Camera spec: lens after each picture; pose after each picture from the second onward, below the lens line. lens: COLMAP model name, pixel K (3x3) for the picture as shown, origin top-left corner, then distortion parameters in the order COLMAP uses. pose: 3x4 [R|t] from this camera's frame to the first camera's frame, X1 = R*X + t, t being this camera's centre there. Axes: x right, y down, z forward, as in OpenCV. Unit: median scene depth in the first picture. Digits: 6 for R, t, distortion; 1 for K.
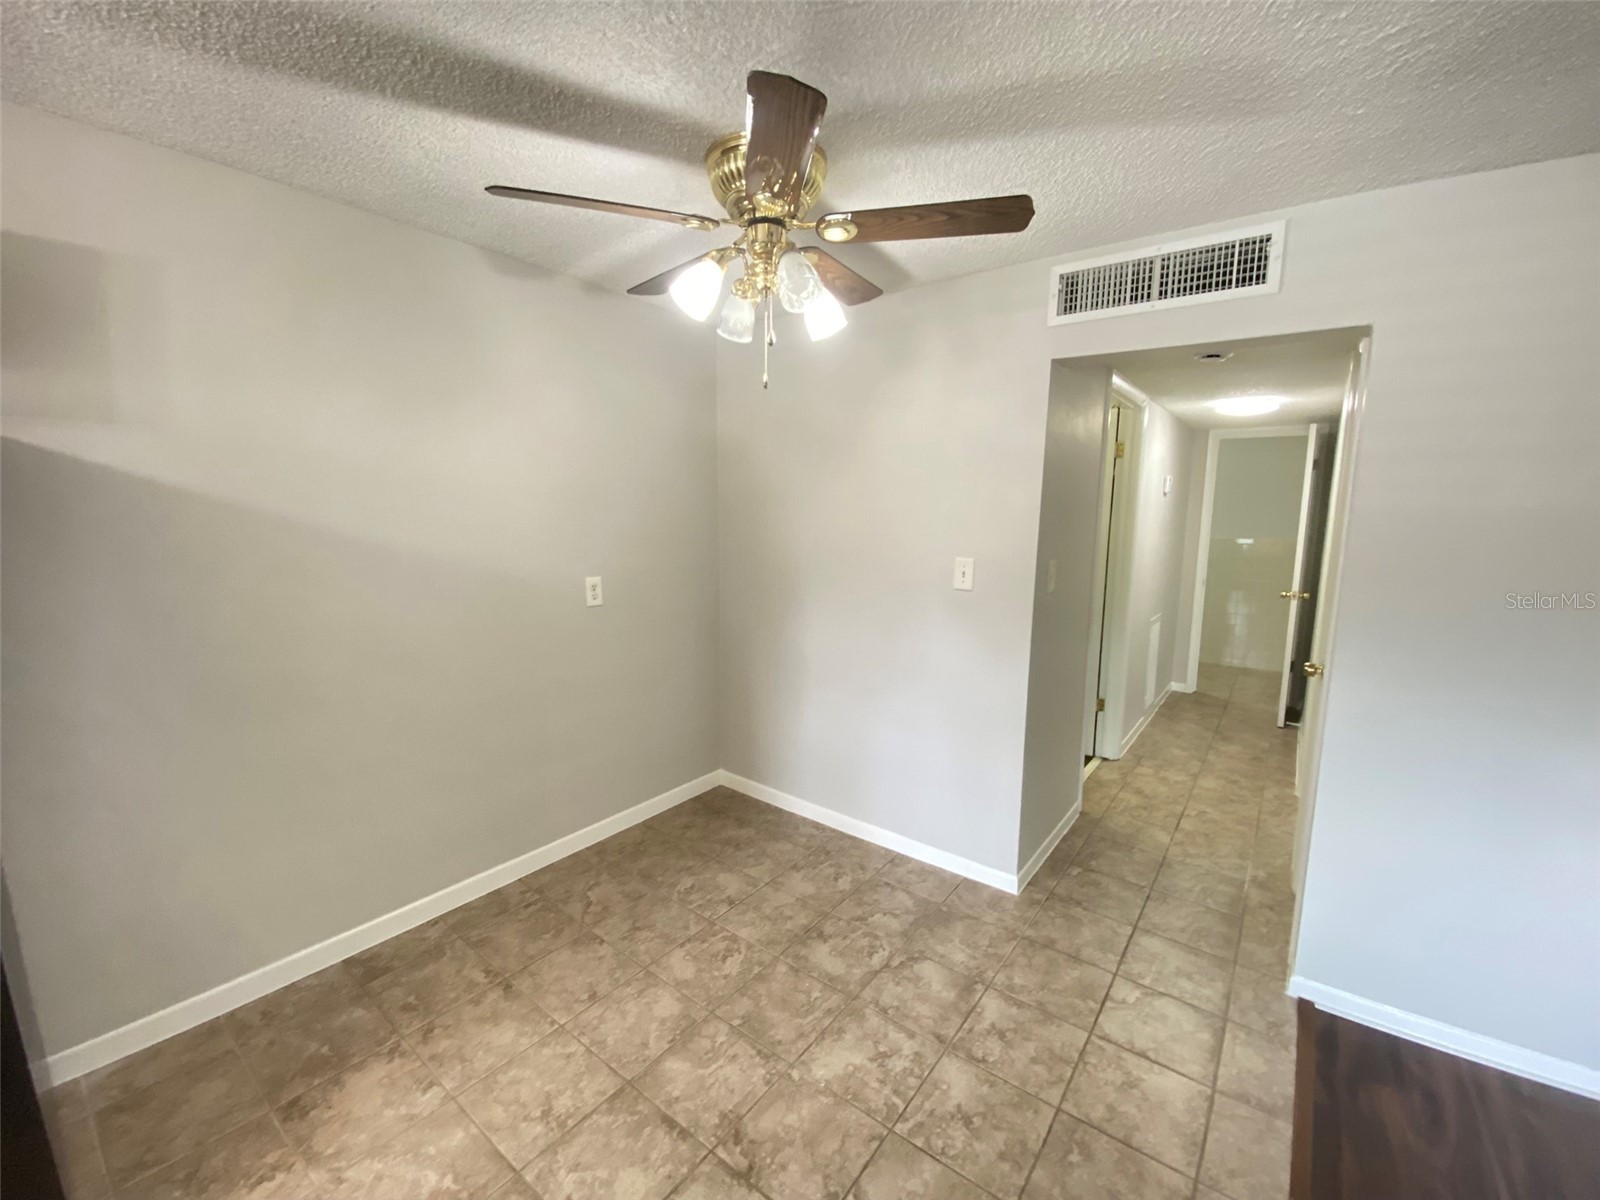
lens RADIAL K [[652.3, 0, 802.3], [0, 652.3, 601.0], [0, 0, 1]] dist [0.011988, -0.015361]
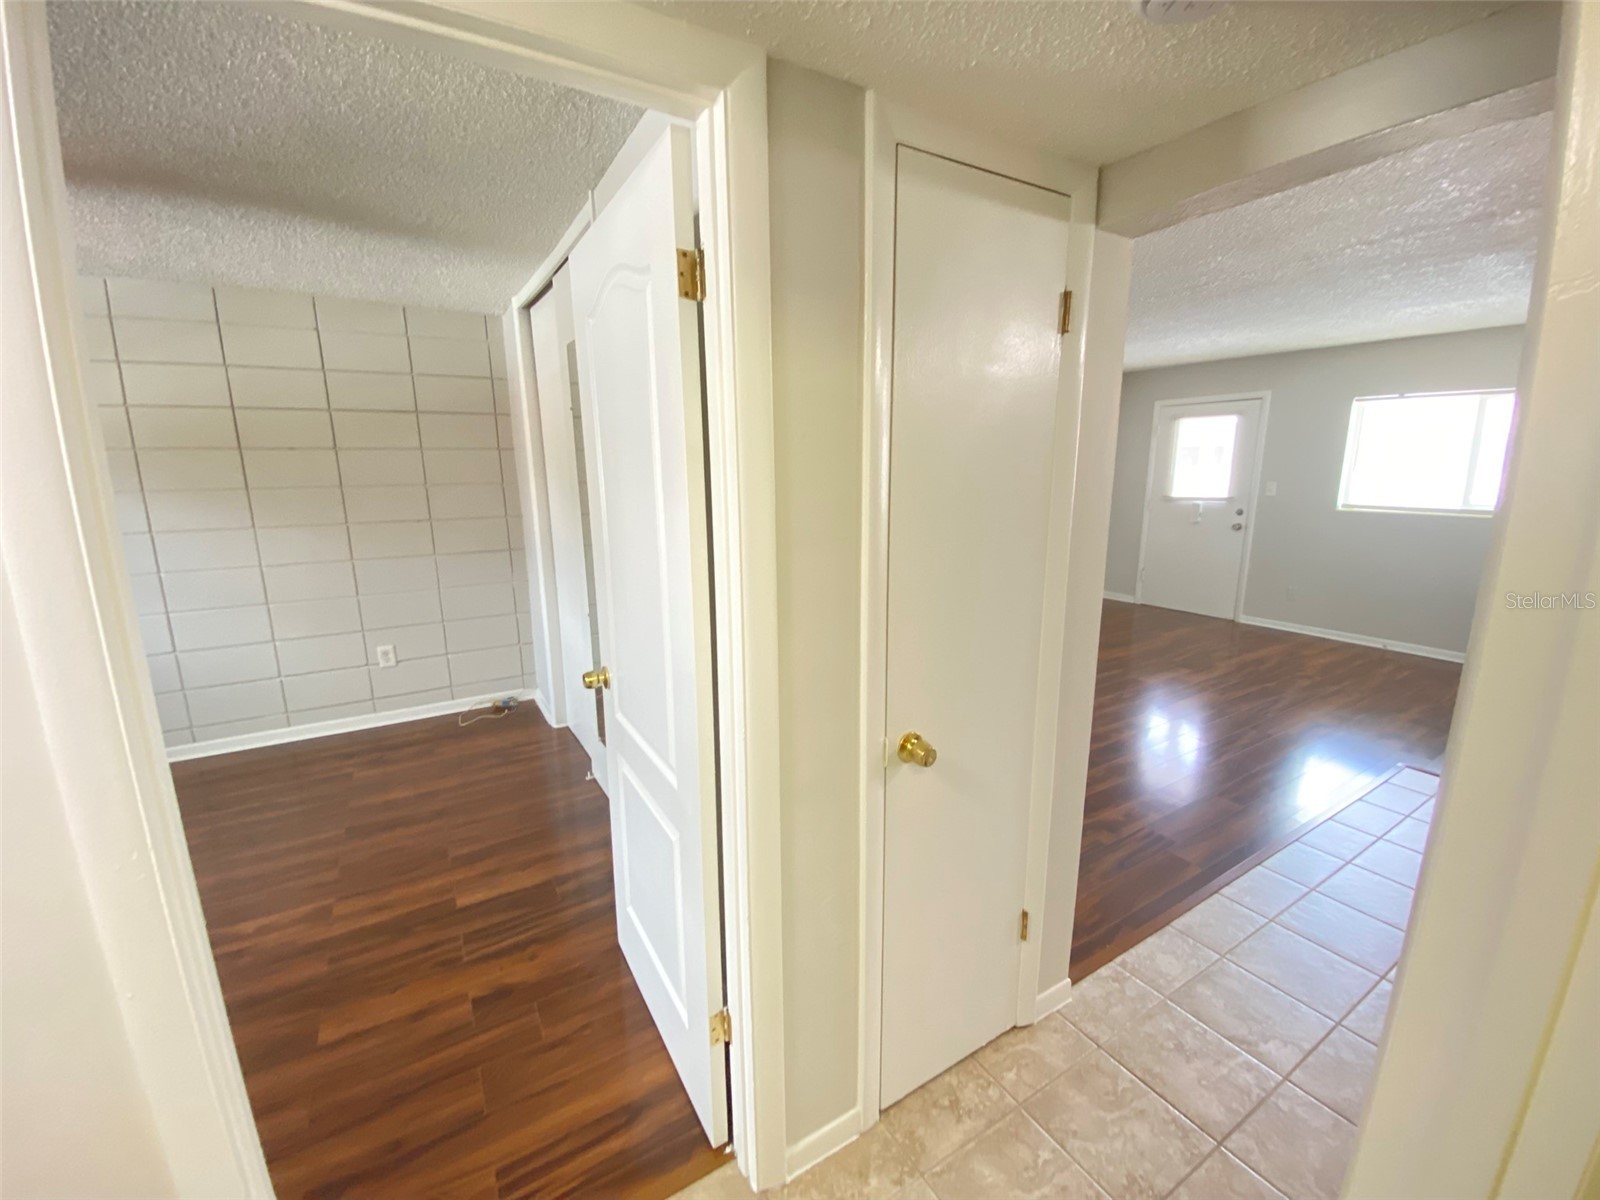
lens RADIAL K [[652.9, 0, 803.9], [0, 652.9, 601.0], [0, 0, 1]] dist [0.007341, -0.012389]
pose [[-0.932958, -0.076015, 0.351867, 0.850116], [0.048565, 0.941938, 0.332258, -0.261918], [-0.356693, 0.327071, -0.875097, 1.833318]]
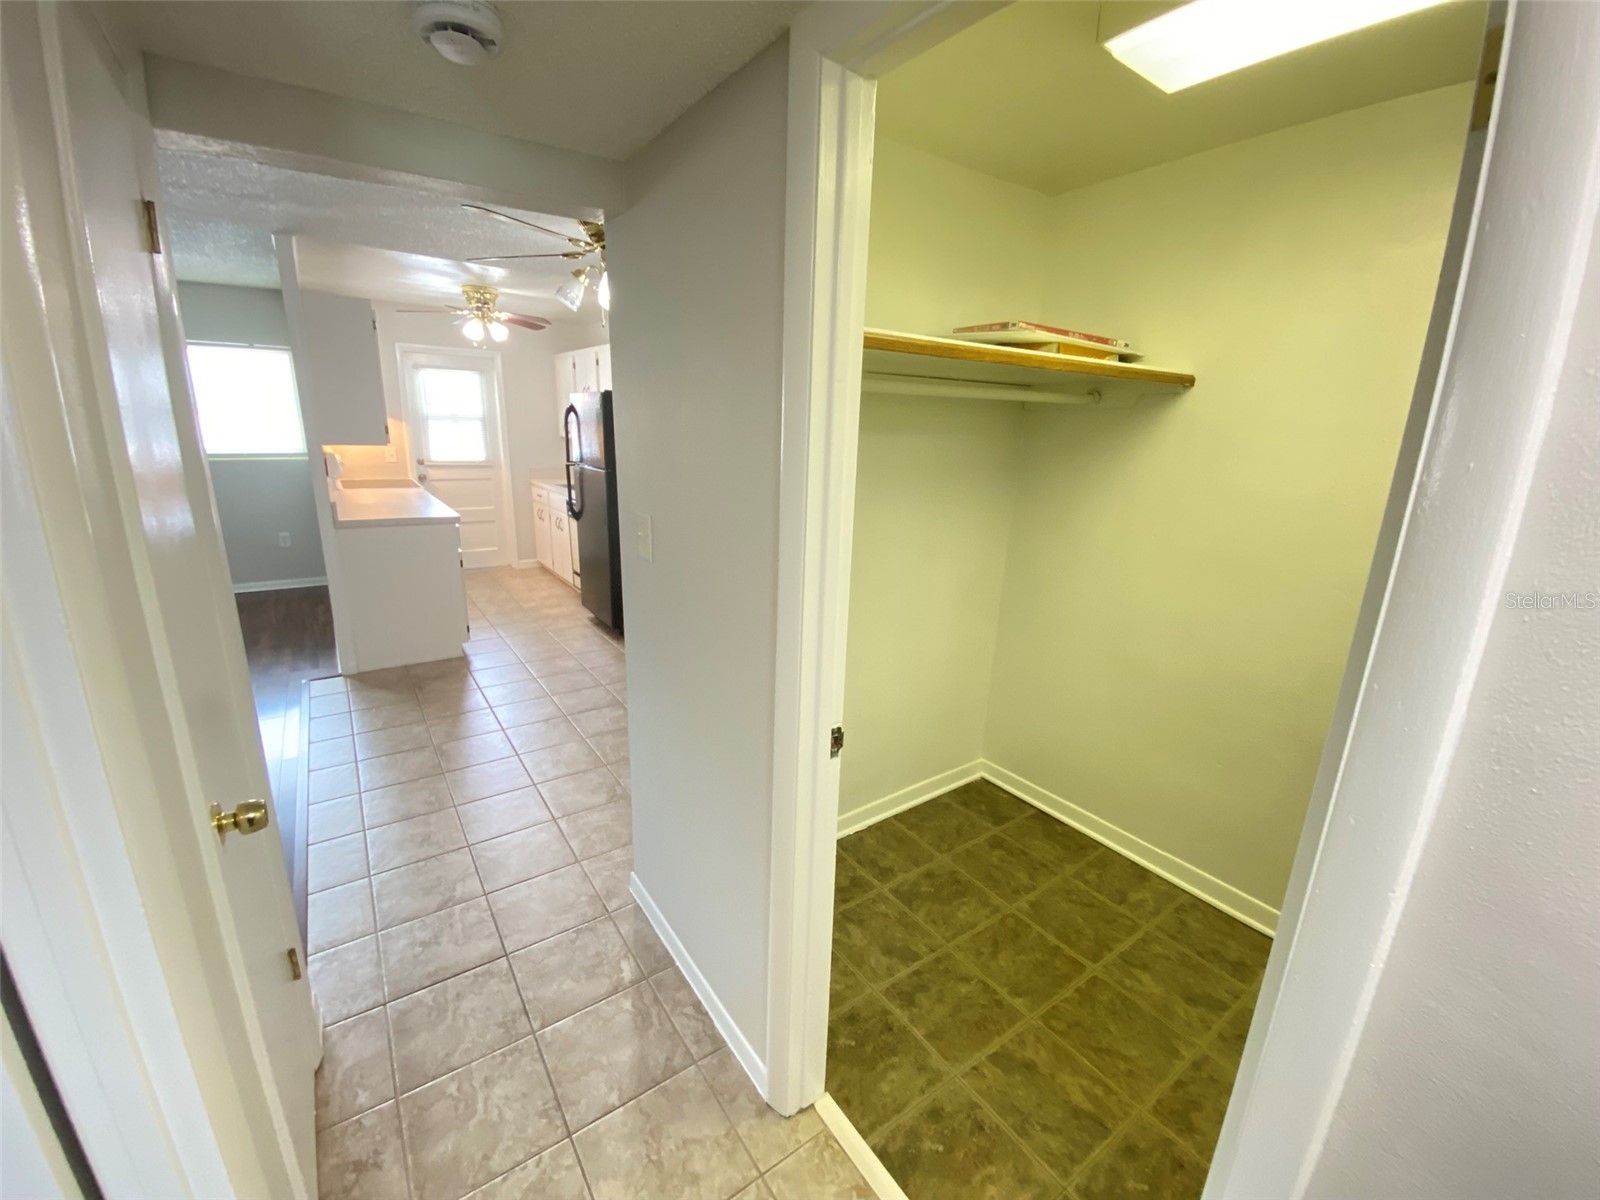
lens RADIAL K [[652.3, 0, 802.3], [0, 652.3, 601.0], [0, 0, 1]] dist [0.011988, -0.015361]
pose [[-0.293046, 0.231460, -0.927659, 1.276835], [-0.169327, 0.942353, 0.288616, -0.259709], [0.940985, 0.241656, -0.236960, 1.734480]]
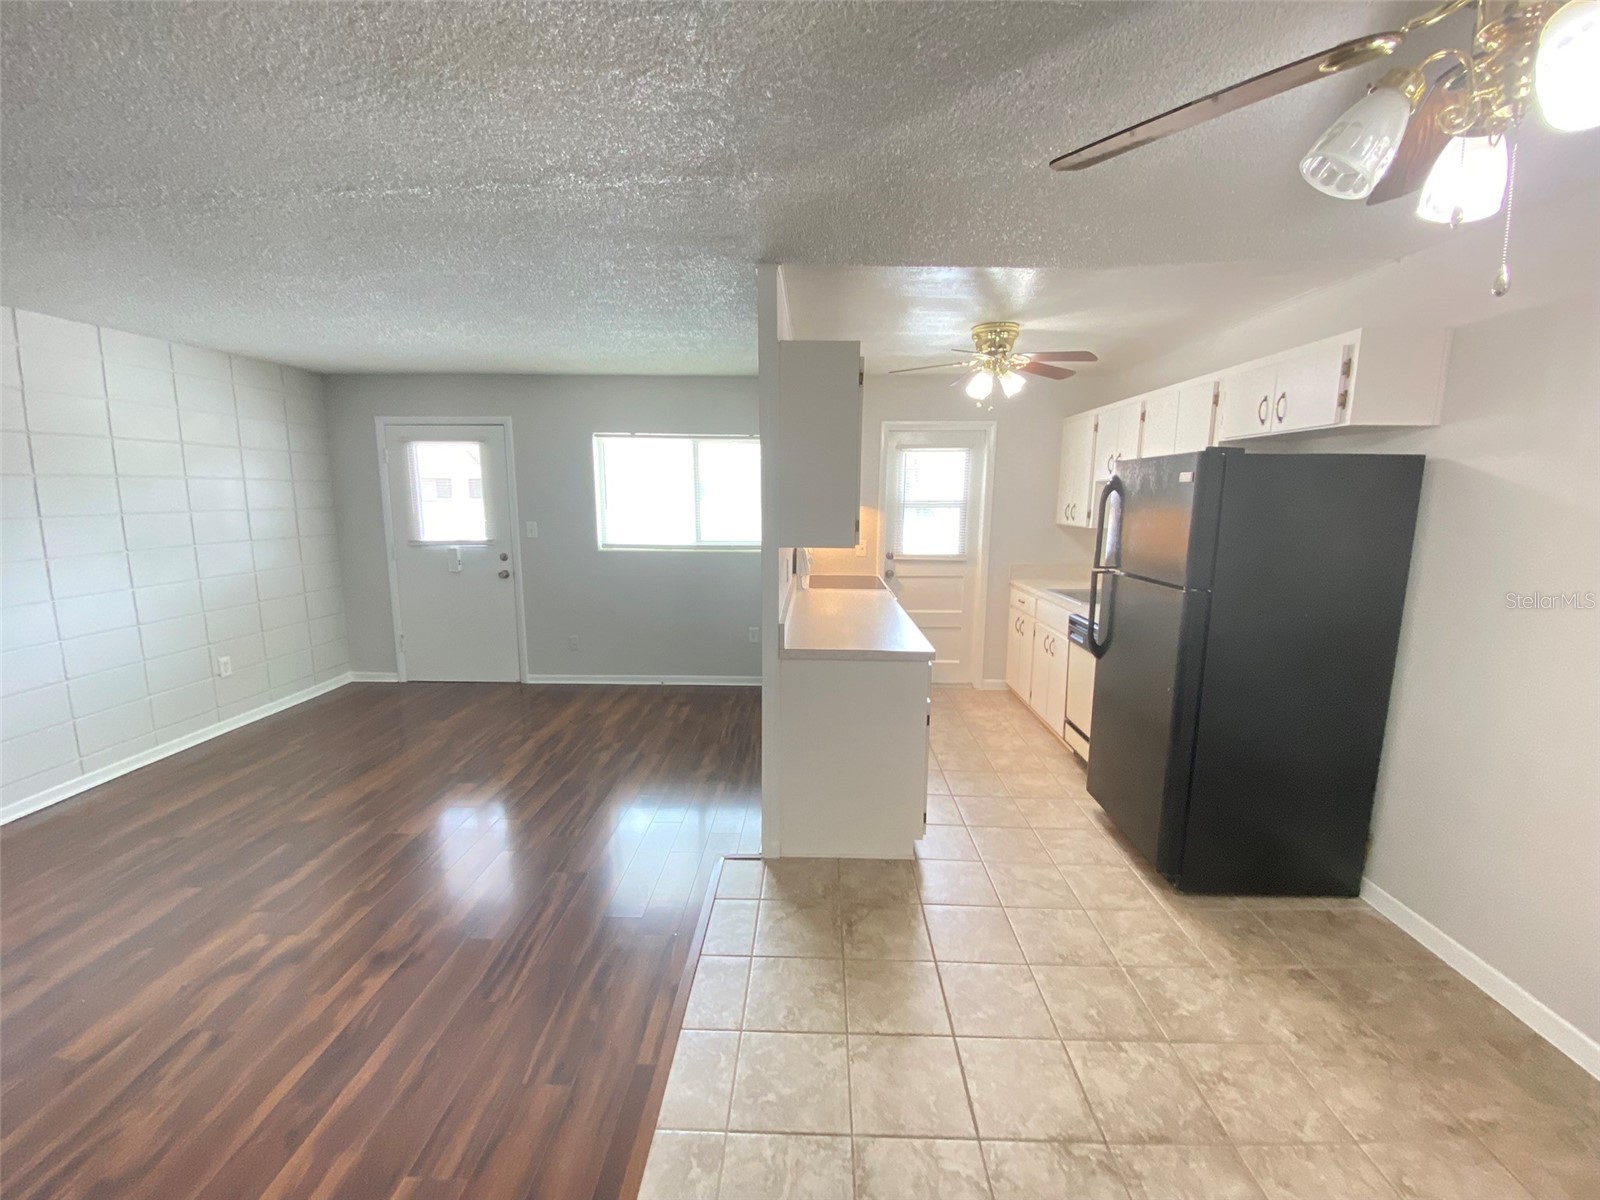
lens RADIAL K [[643.9, 0, 803.6], [0, 643.9, 598.1], [0, 0, 1]] dist [0.018892, -0.018990]
pose [[-0.808059, 0.078280, -0.583878, 0.602850], [-0.094843, 0.960916, 0.260088, -0.159258], [0.581417, 0.265543, -0.769052, 0.993621]]
